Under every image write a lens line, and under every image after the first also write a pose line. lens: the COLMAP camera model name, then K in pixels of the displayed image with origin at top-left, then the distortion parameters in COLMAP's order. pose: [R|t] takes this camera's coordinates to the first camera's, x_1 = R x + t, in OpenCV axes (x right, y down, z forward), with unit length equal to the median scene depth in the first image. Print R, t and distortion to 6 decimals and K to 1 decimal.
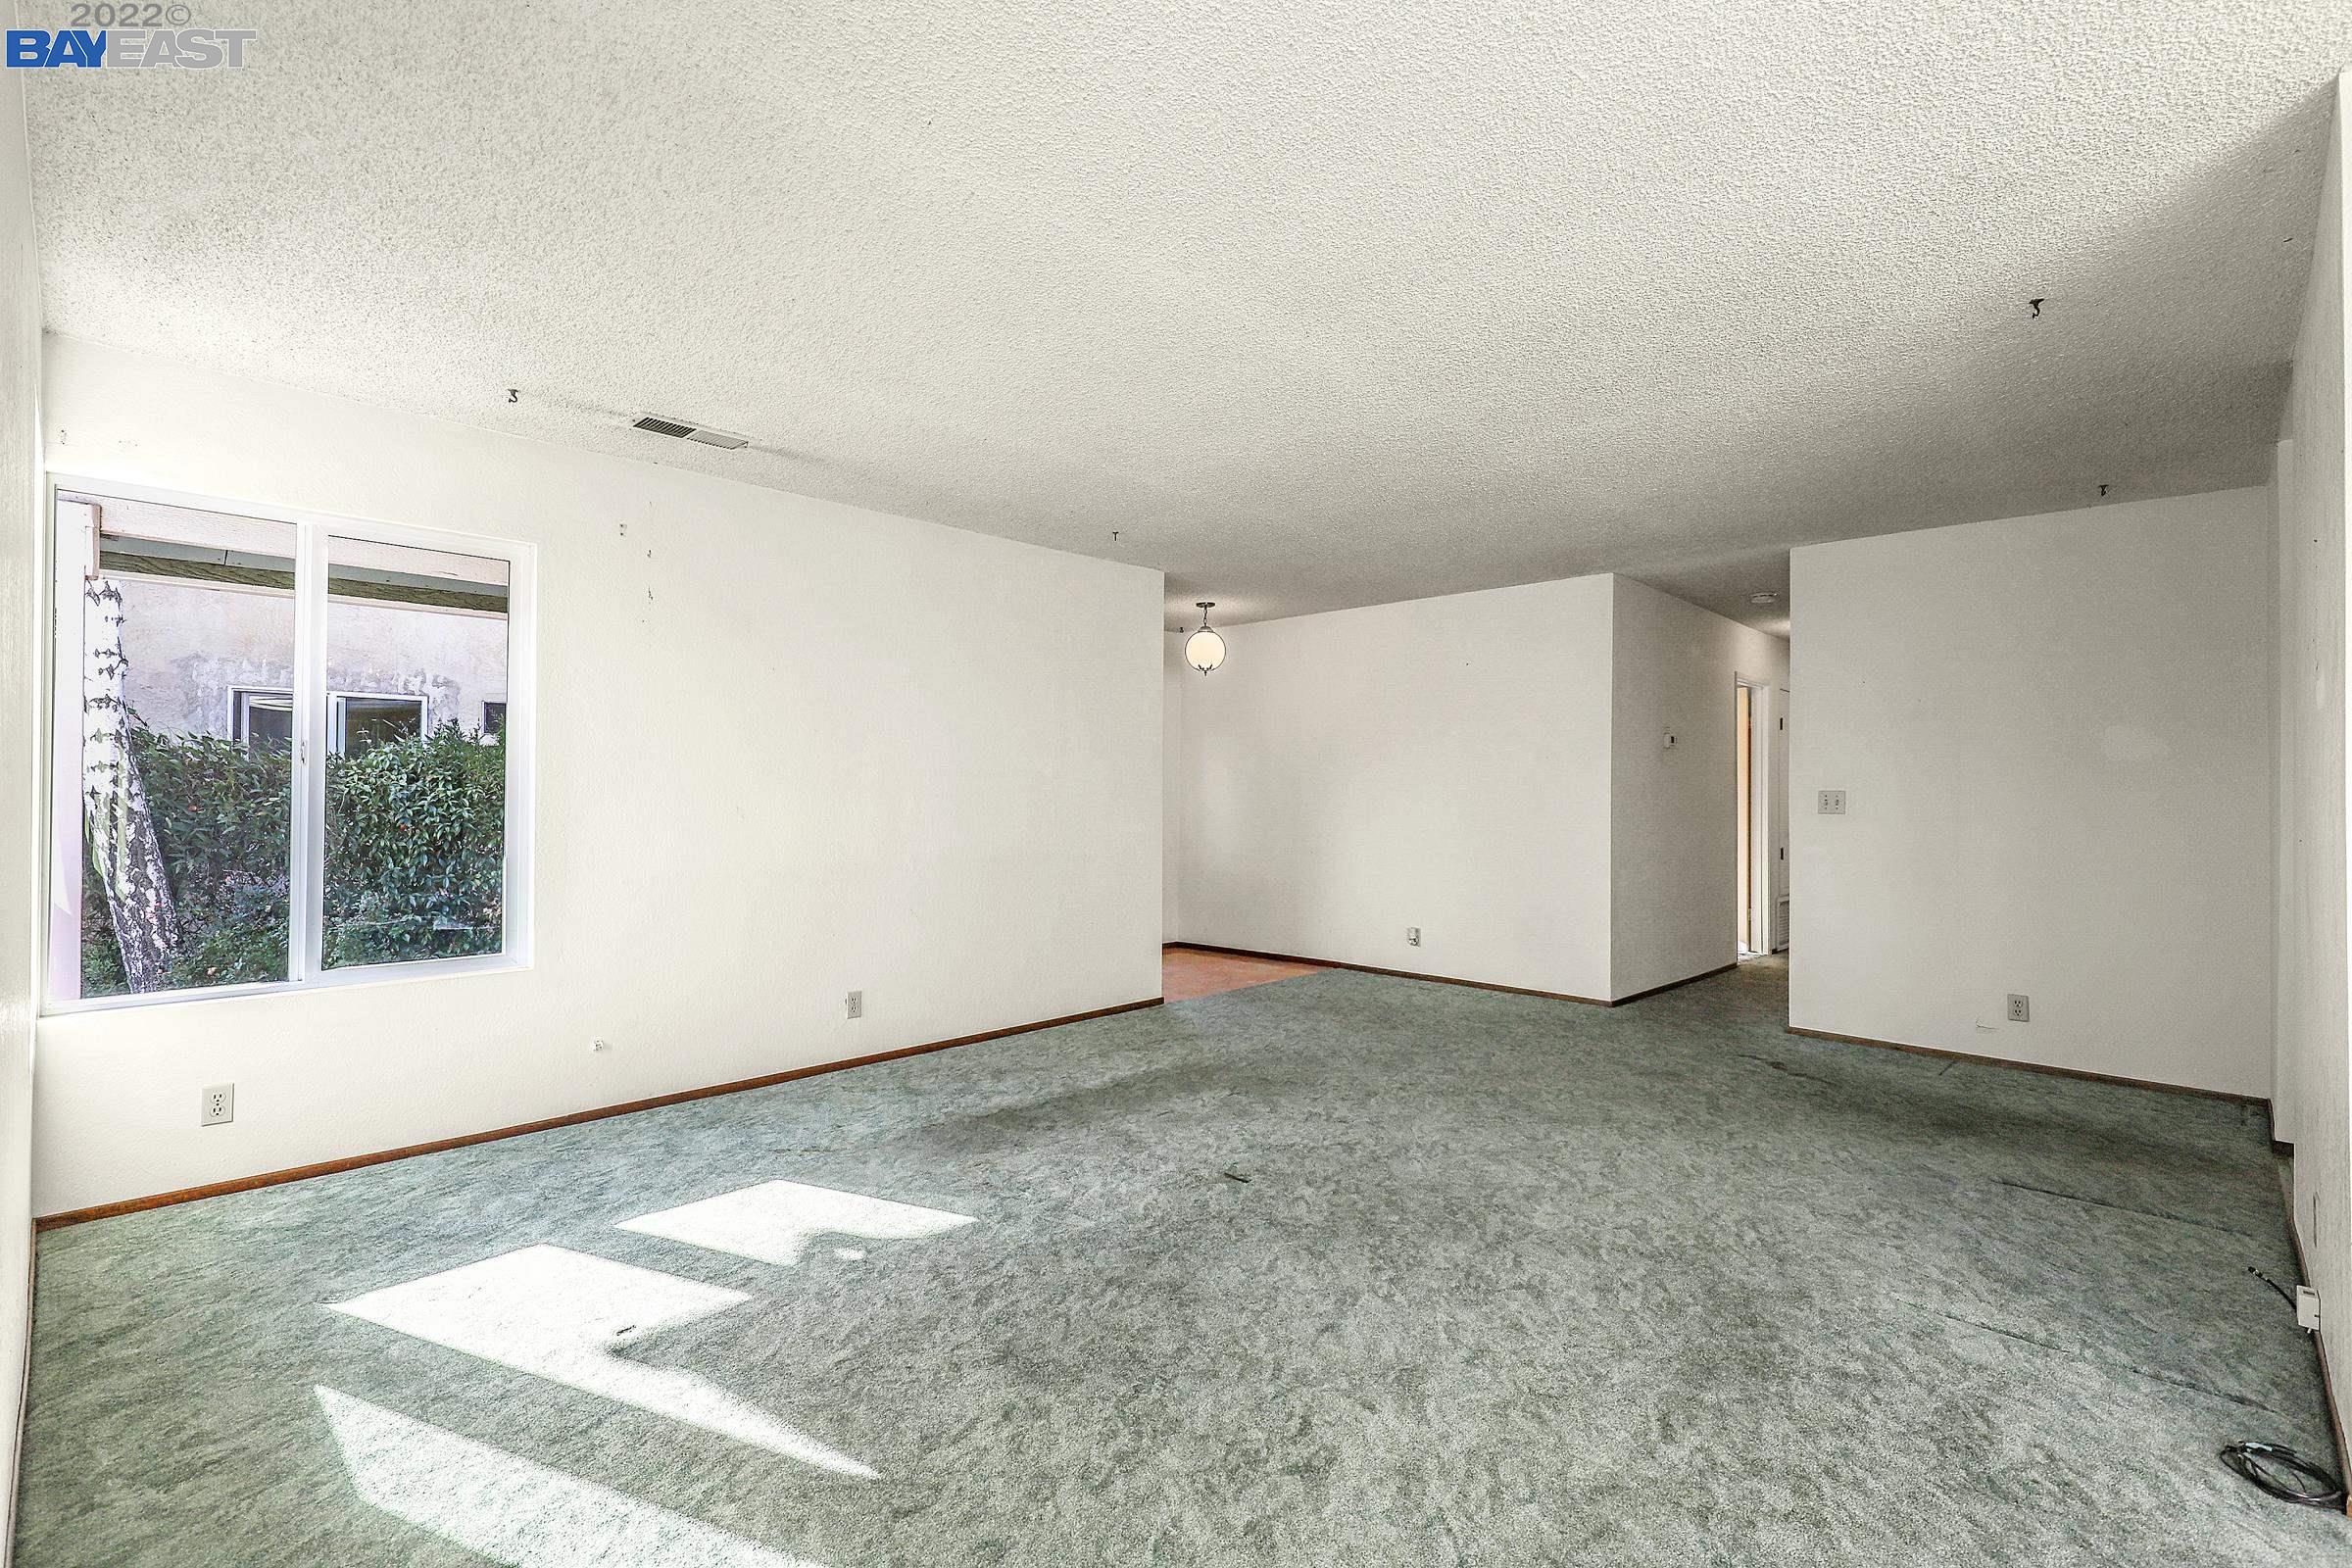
lens RADIAL K [[1061.4, 0, 1170.3], [0, 1061.4, 769.5], [0, 0, 1]] dist [-0.002322, 0.000144]
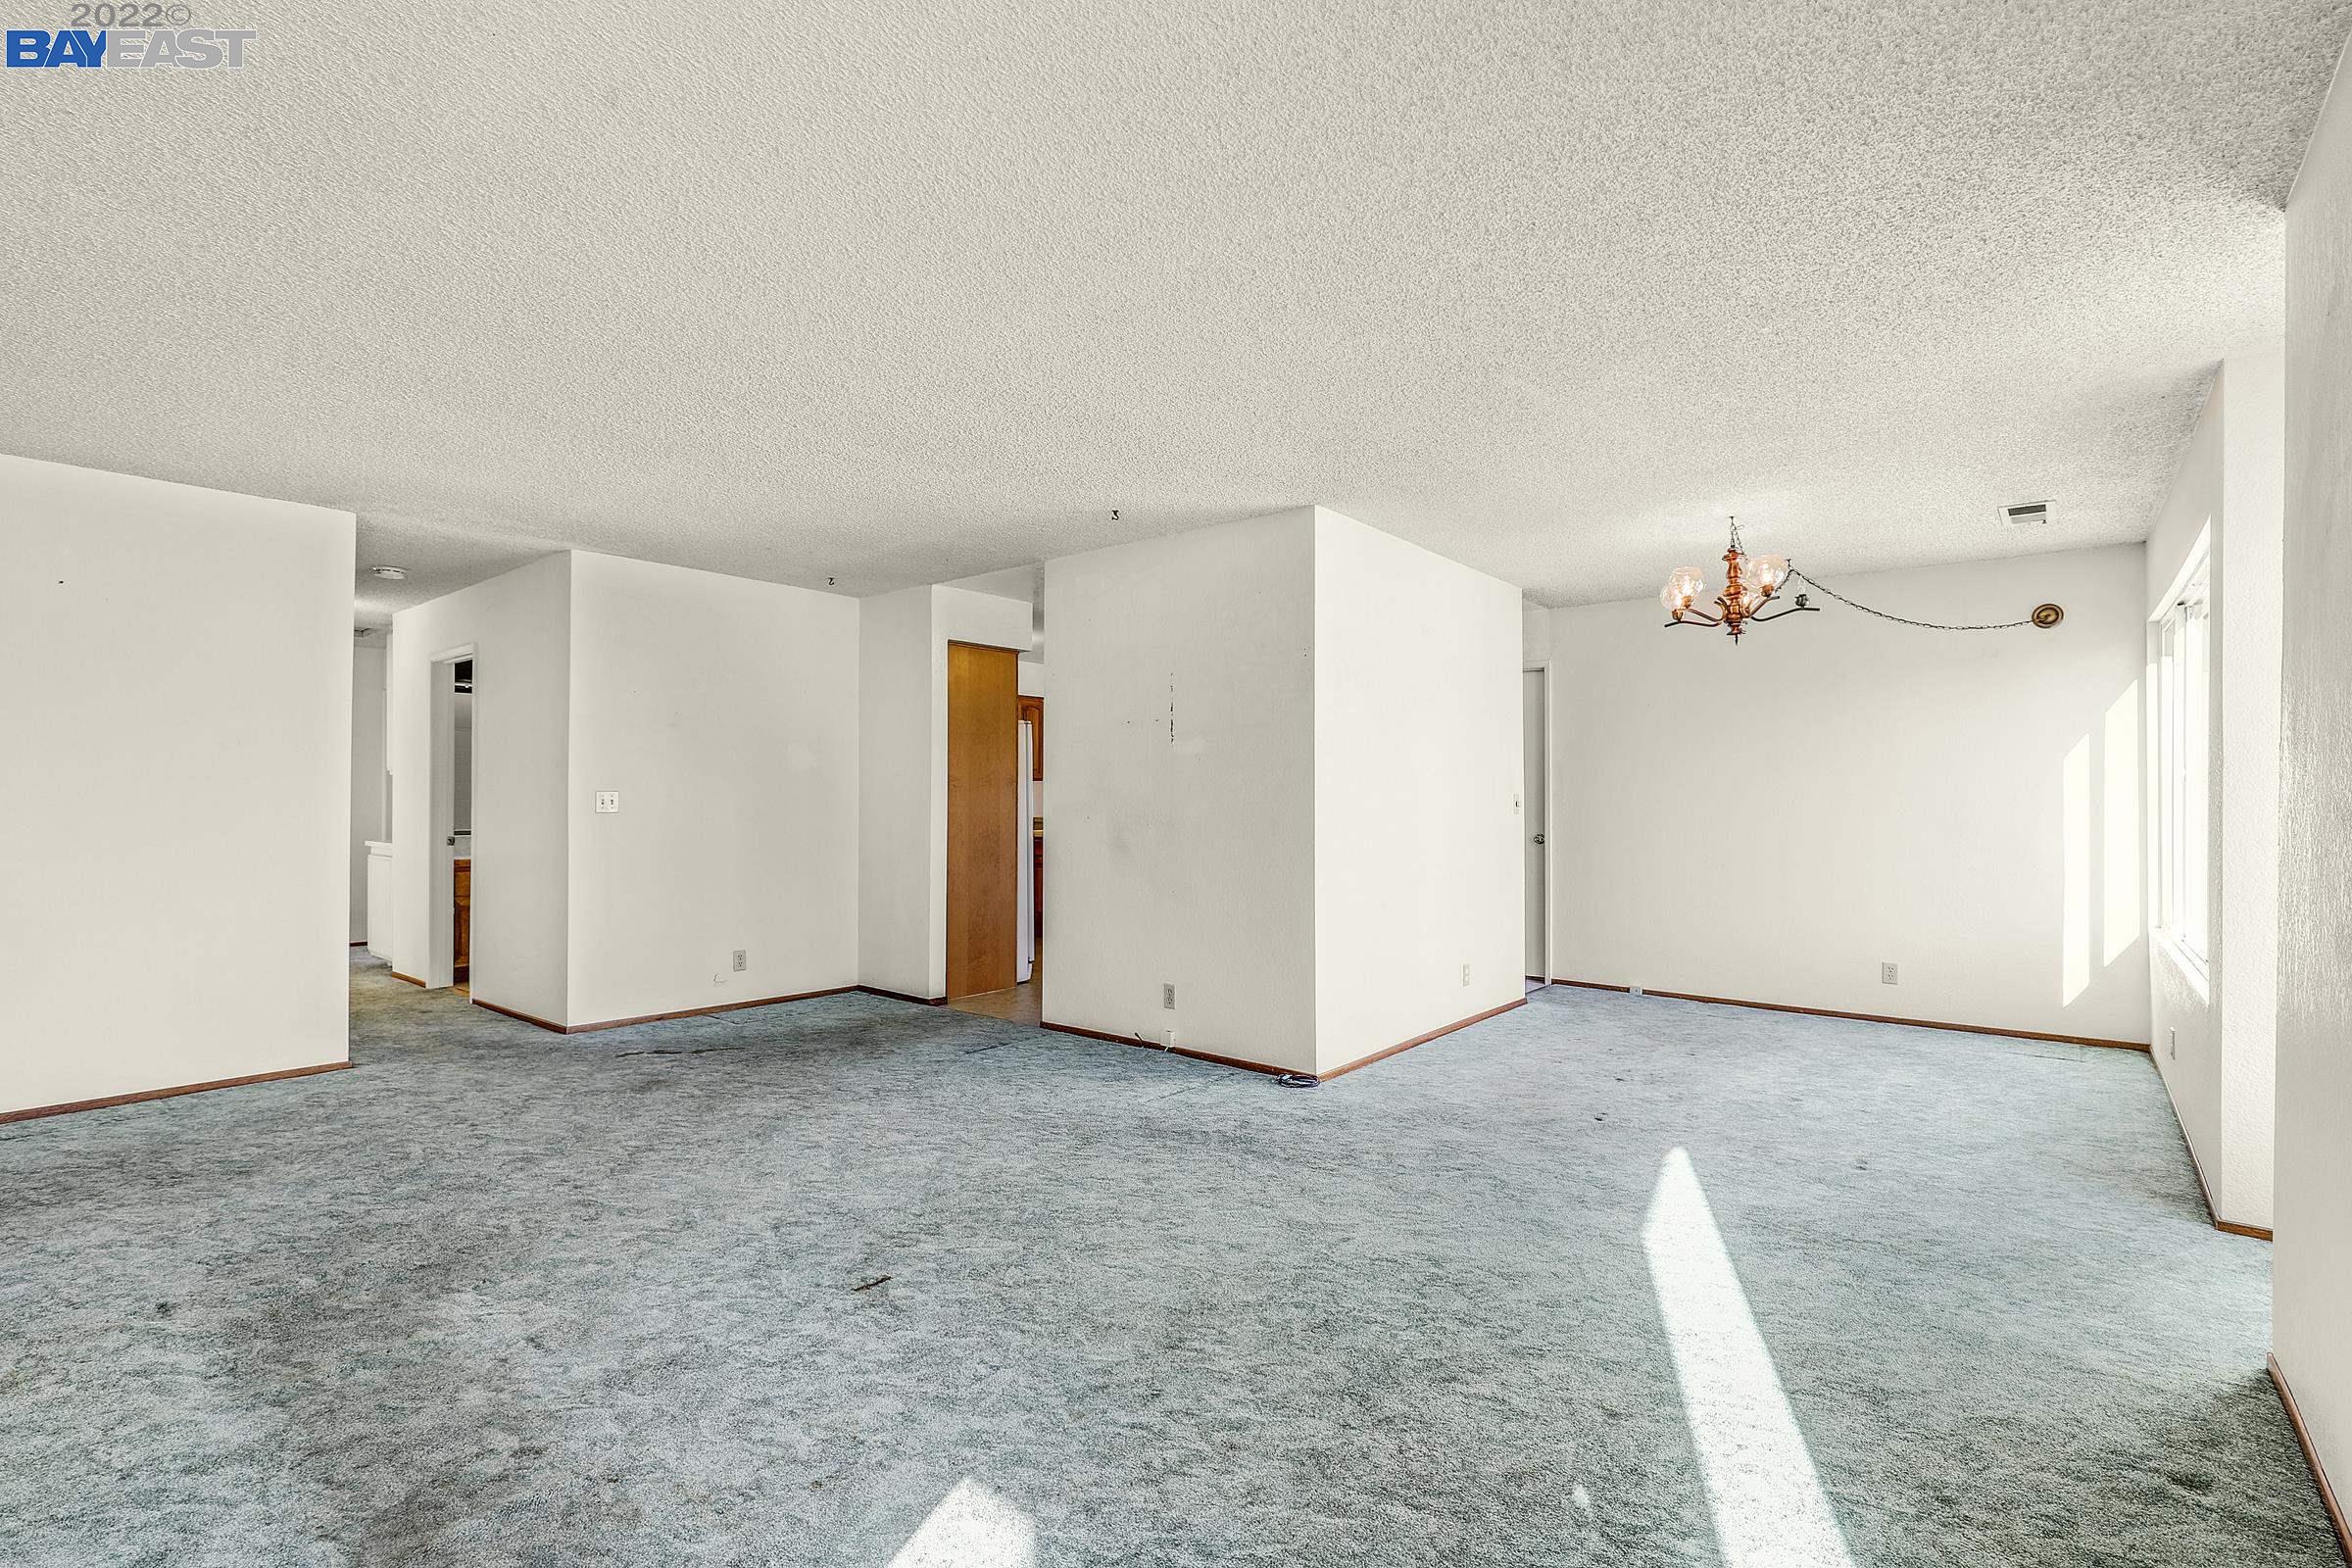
lens RADIAL K [[1068.9, 0, 1171.2], [0, 1068.9, 796.0], [0, 0, 1]] dist [0.001855, -0.000462]
pose [[-0.071704, -0.007400, 0.997398, -0.726496], [-0.021745, 0.999746, 0.005854, 0.014039], [-0.997189, -0.021268, -0.071847, 0.826999]]
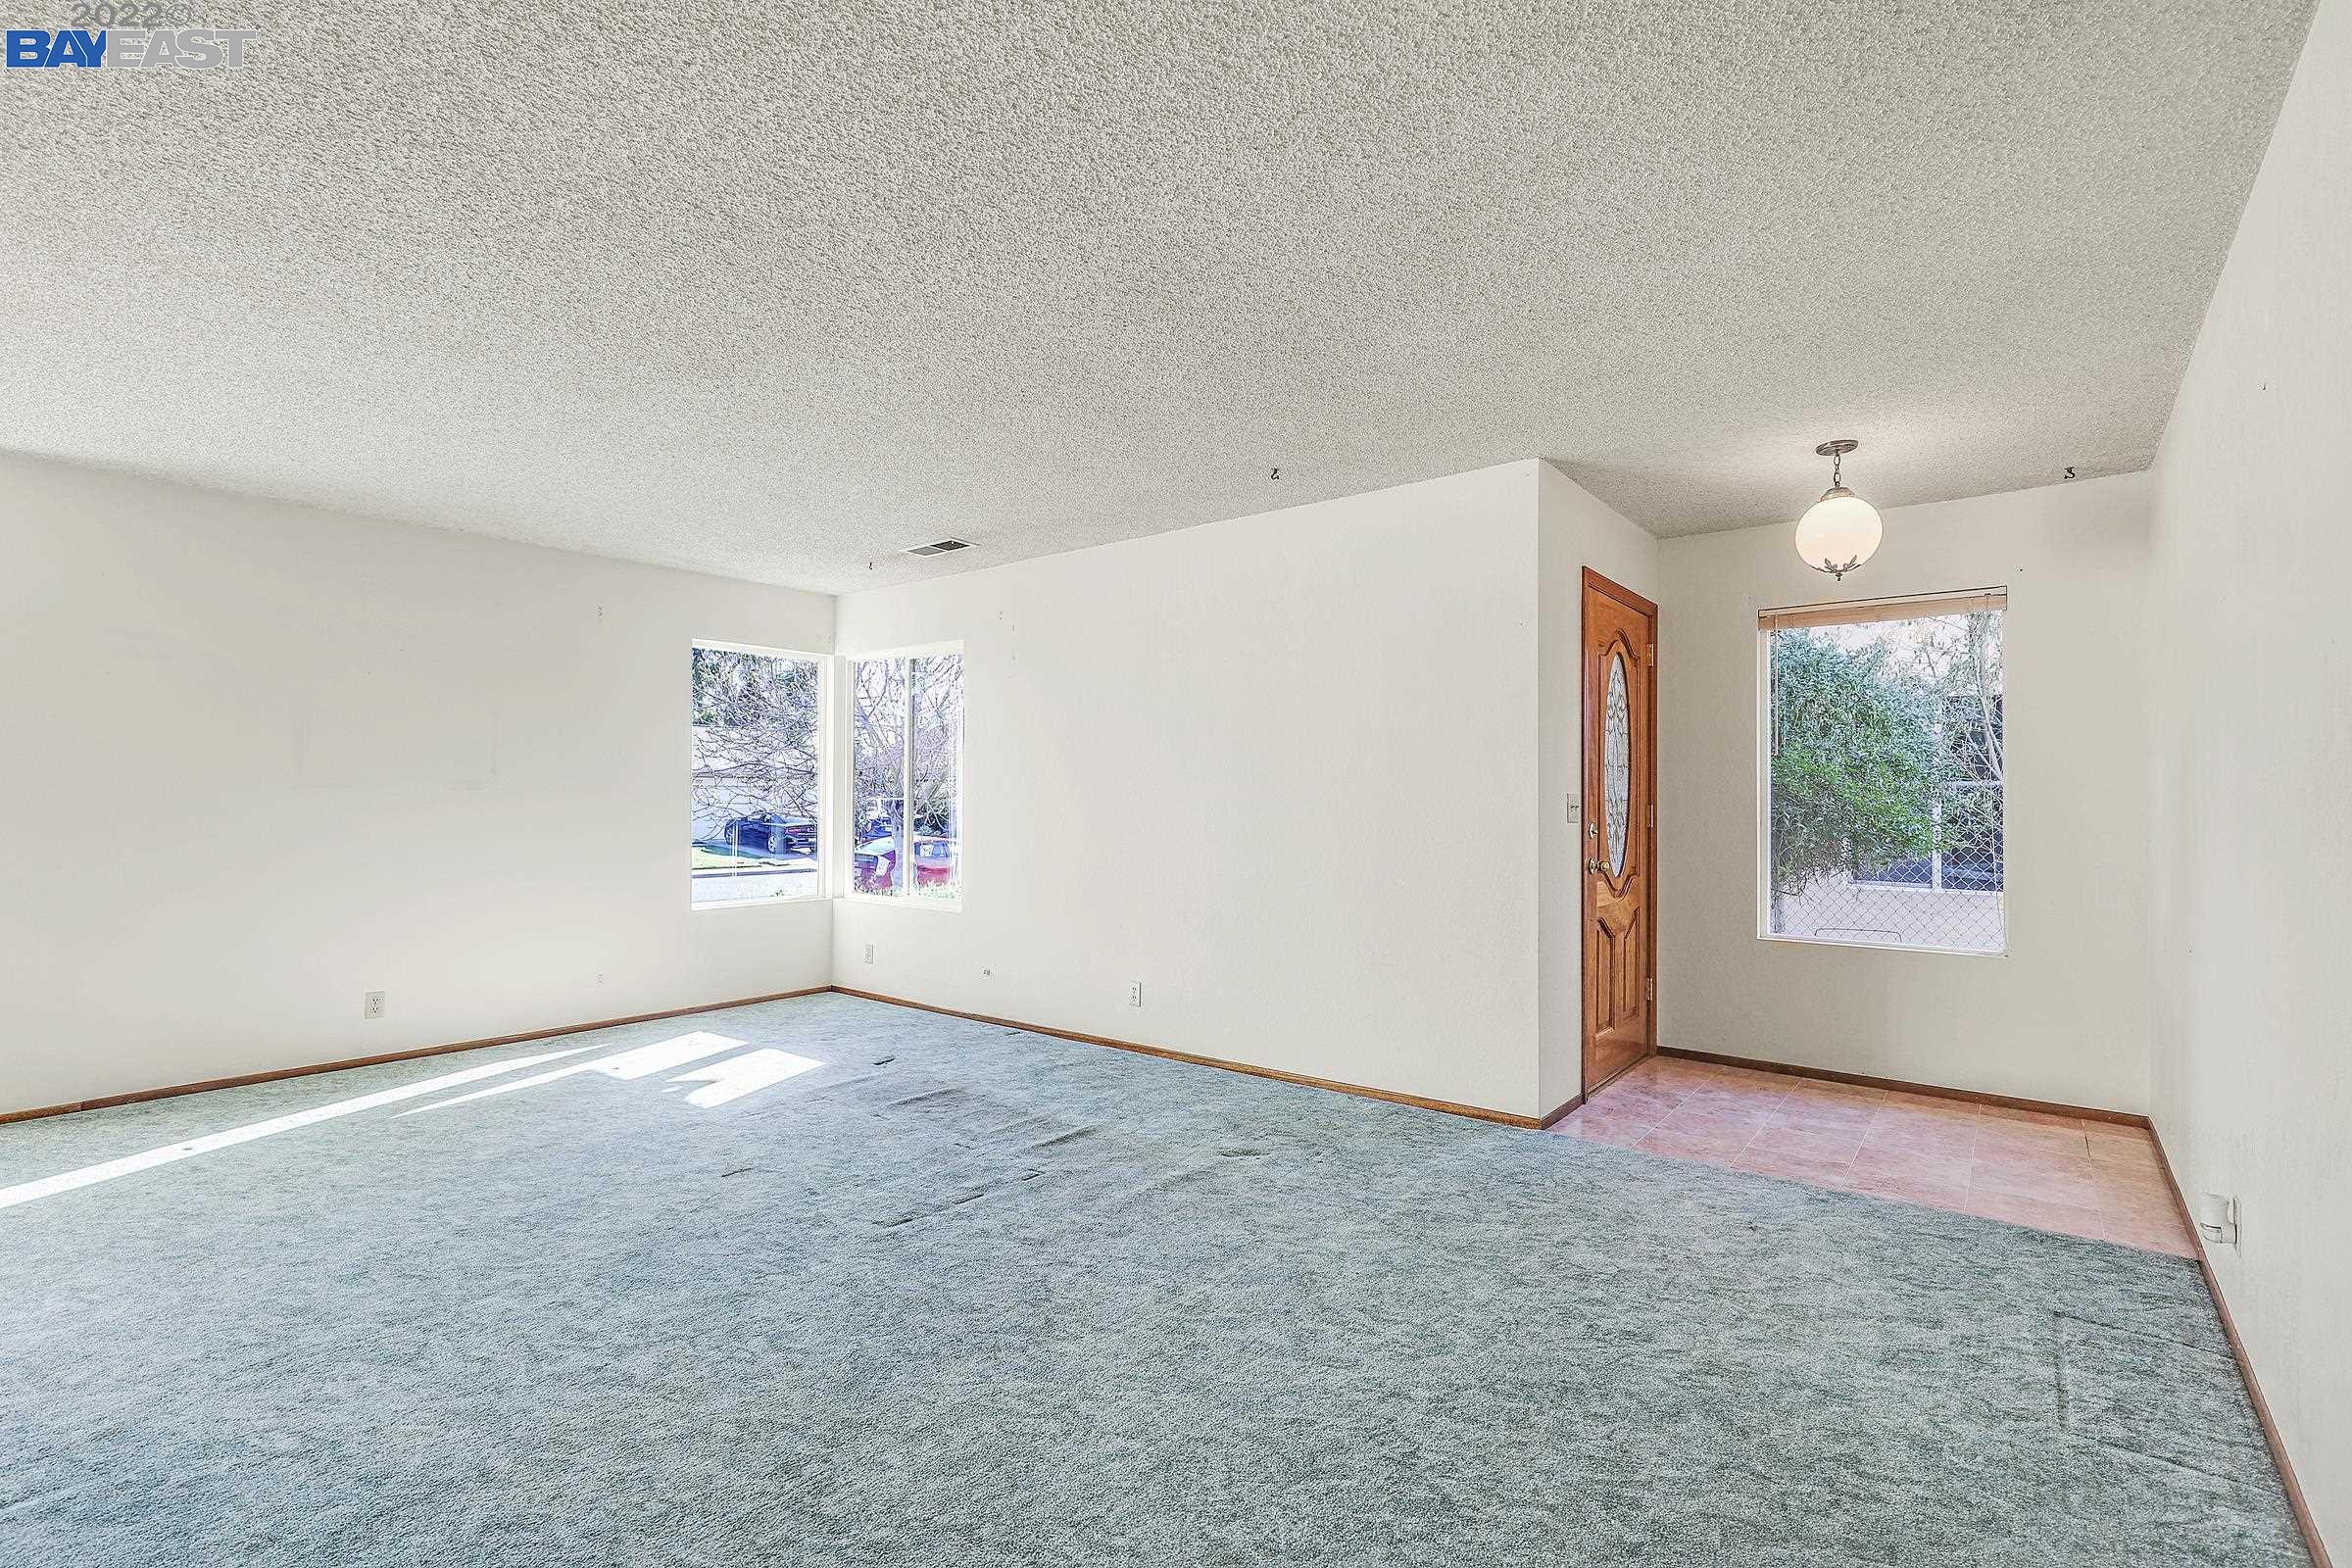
lens RADIAL K [[1068.9, 0, 1171.2], [0, 1068.9, 796.0], [0, 0, 1]] dist [0.001855, -0.000462]
pose [[0.095319, -0.015690, -0.995323, 1.102054], [0.014613, 0.999790, -0.014361, 0.045263], [0.995340, -0.013176, 0.095528, 1.294286]]
